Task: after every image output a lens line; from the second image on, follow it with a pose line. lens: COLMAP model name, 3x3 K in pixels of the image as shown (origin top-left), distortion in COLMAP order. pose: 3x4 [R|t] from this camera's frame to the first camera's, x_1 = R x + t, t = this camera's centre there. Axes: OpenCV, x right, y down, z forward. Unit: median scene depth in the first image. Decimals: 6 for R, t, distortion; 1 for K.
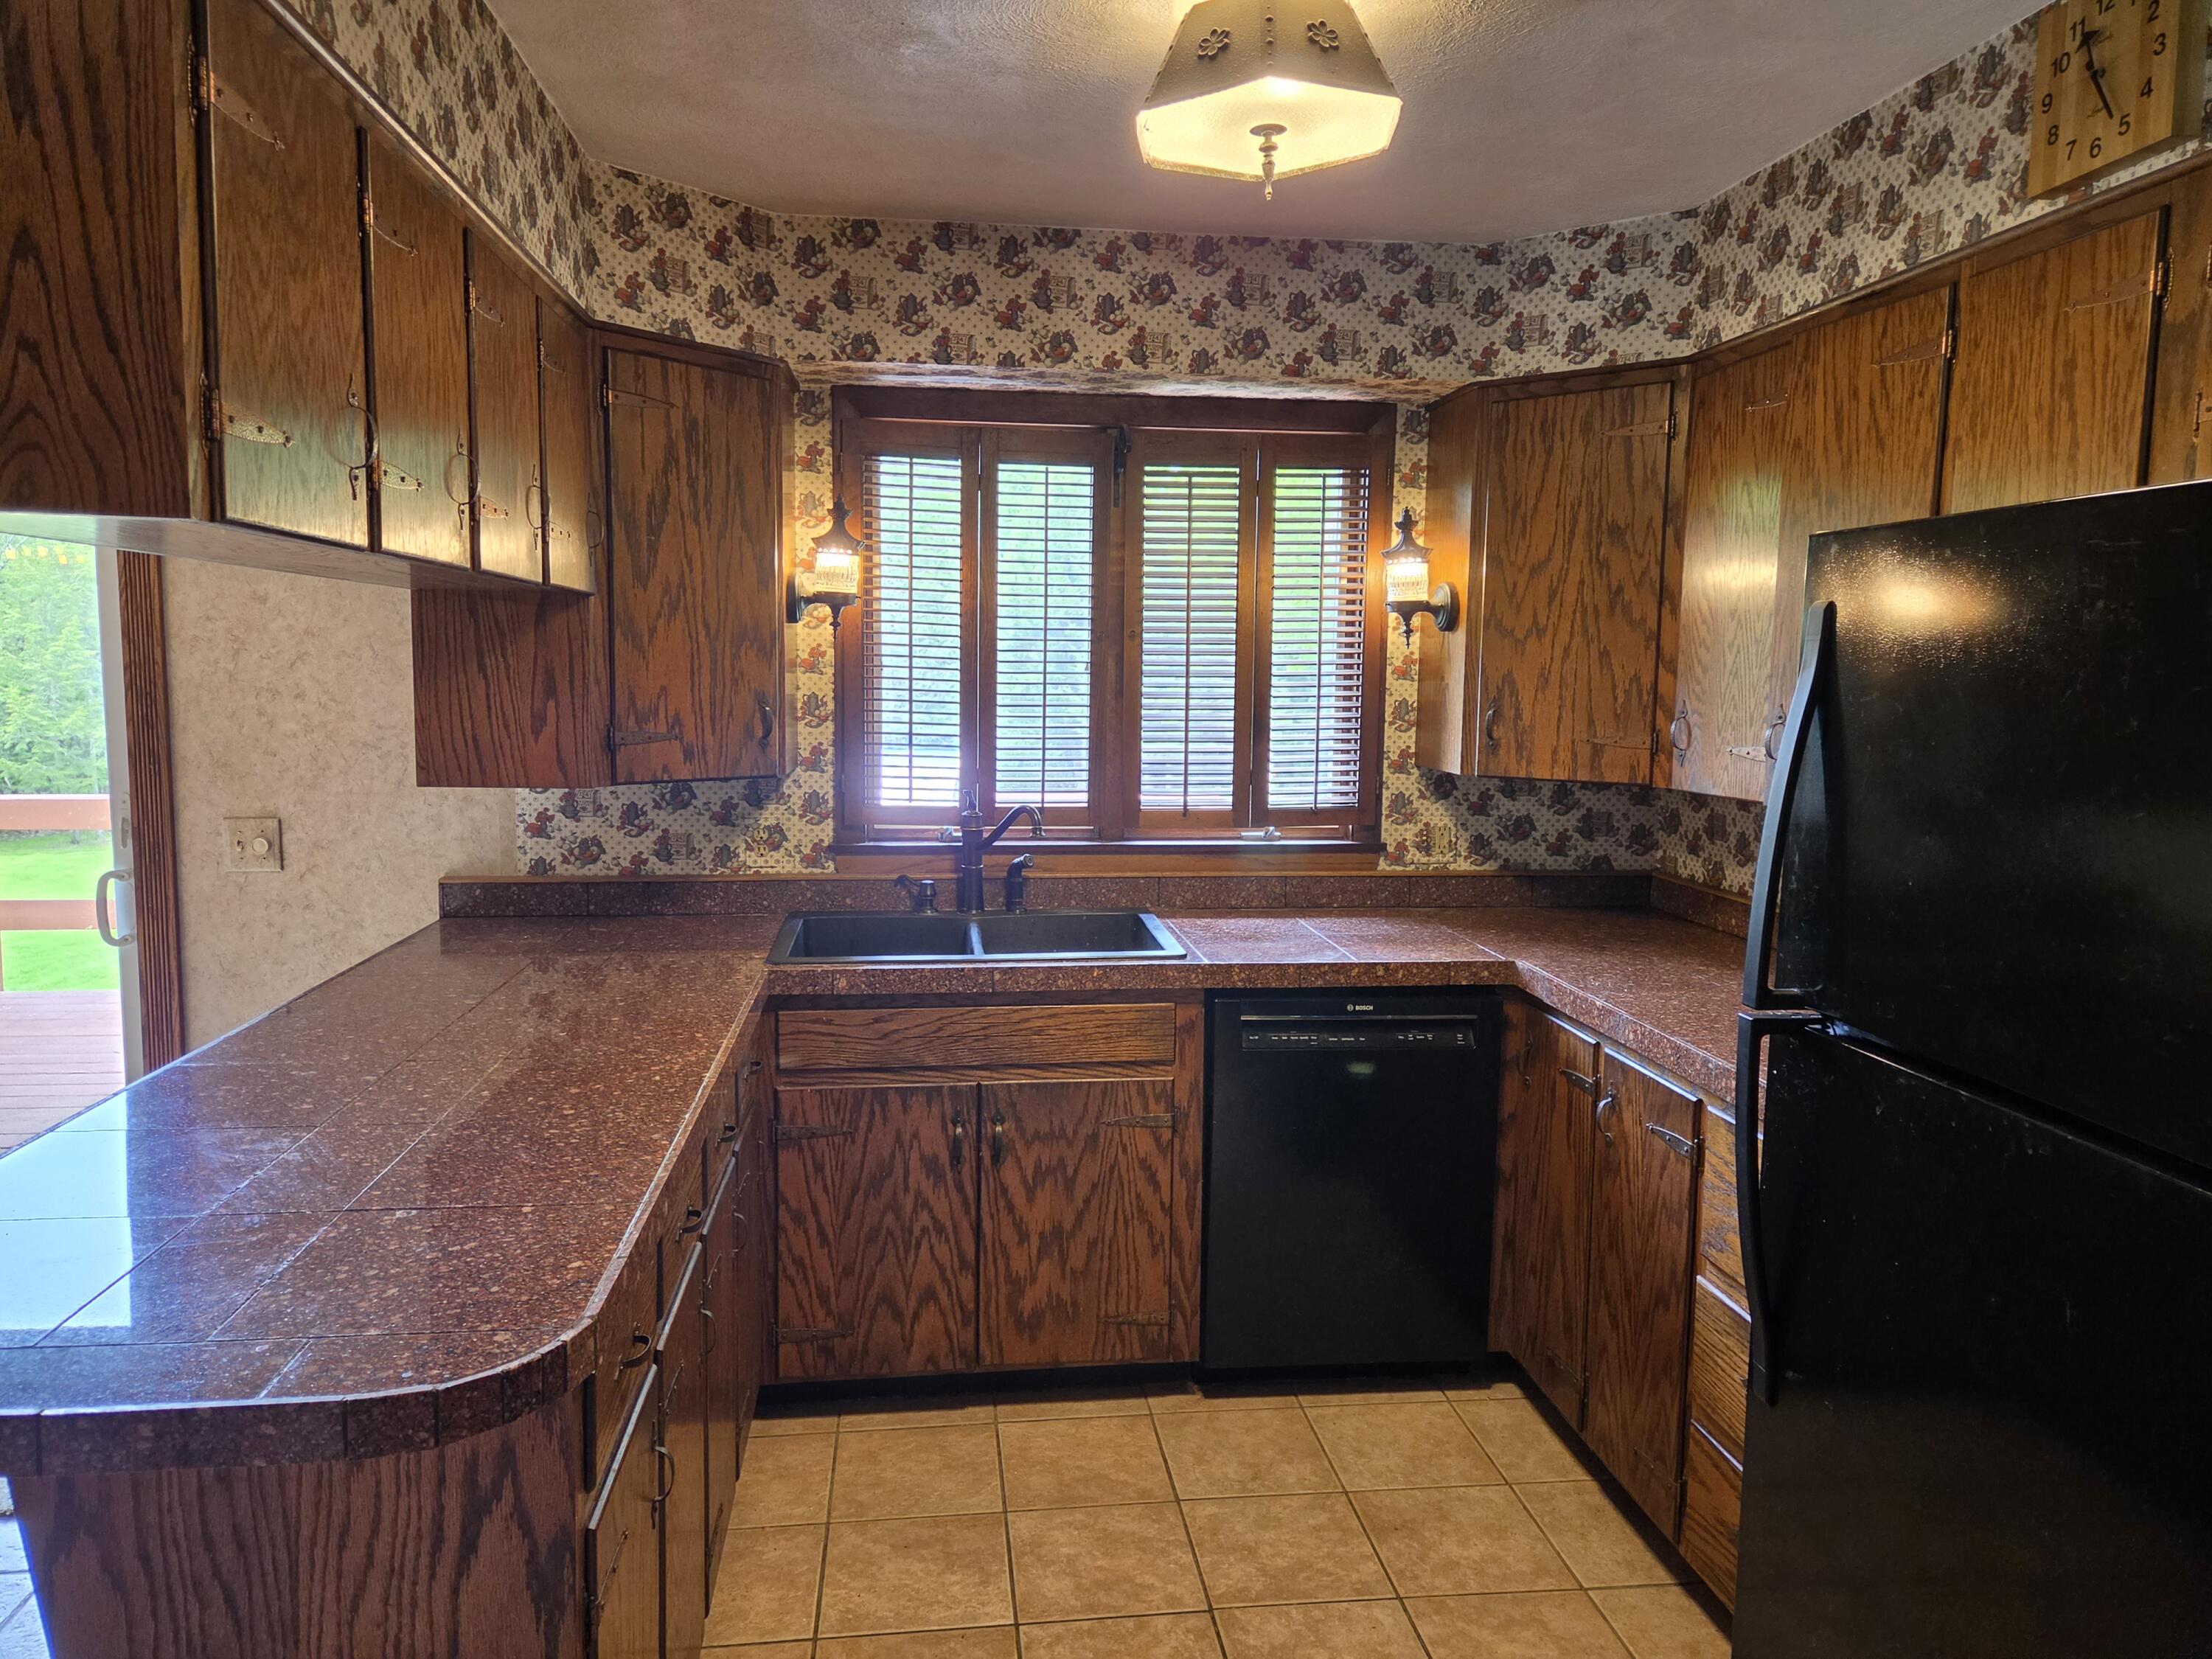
lens RADIAL K [[1485.6, 0, 1096.2], [0, 1485.6, 823.9], [0, 0, 1]] dist [0.020392, -0.027048]
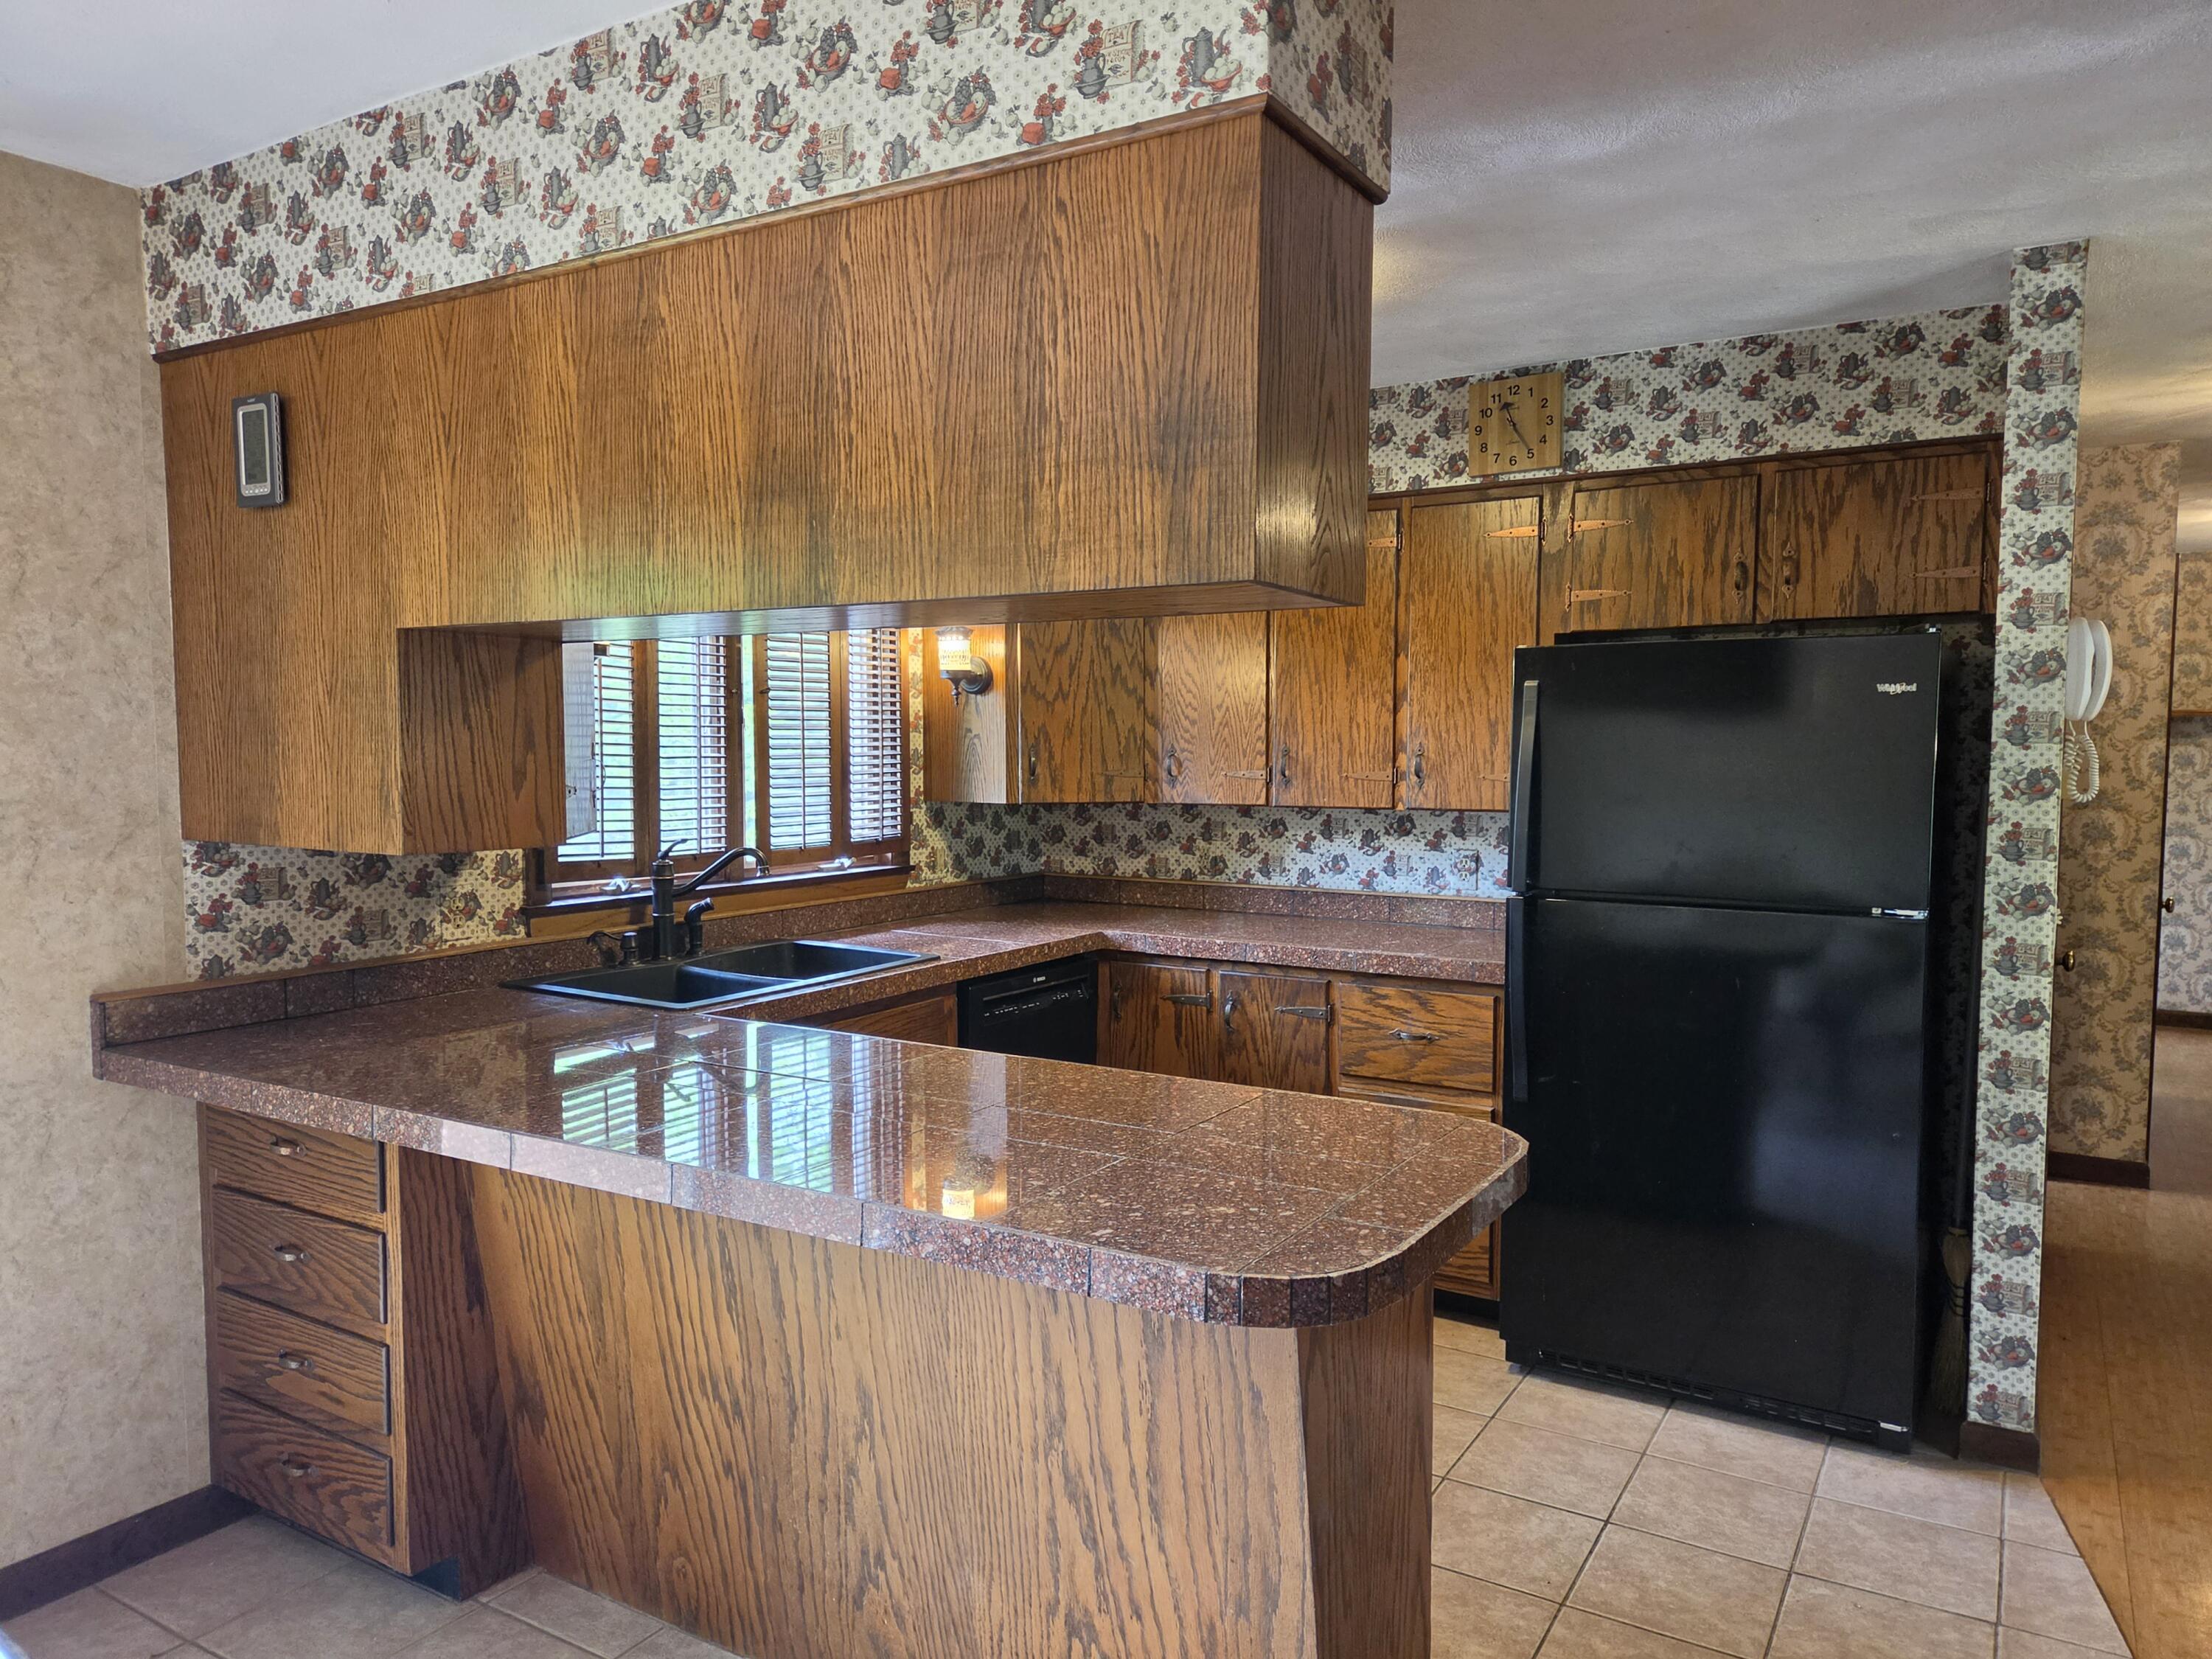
lens RADIAL K [[1485.6, 0, 1114.8], [0, 1485.6, 843.4], [0, 0, 1]] dist [0.020392, -0.027048]
pose [[0.613735, -0.063612, 0.786945, -0.708391], [0.090050, 0.995884, 0.010272, -0.002813], [-0.784360, 0.064560, 0.616937, 0.114214]]
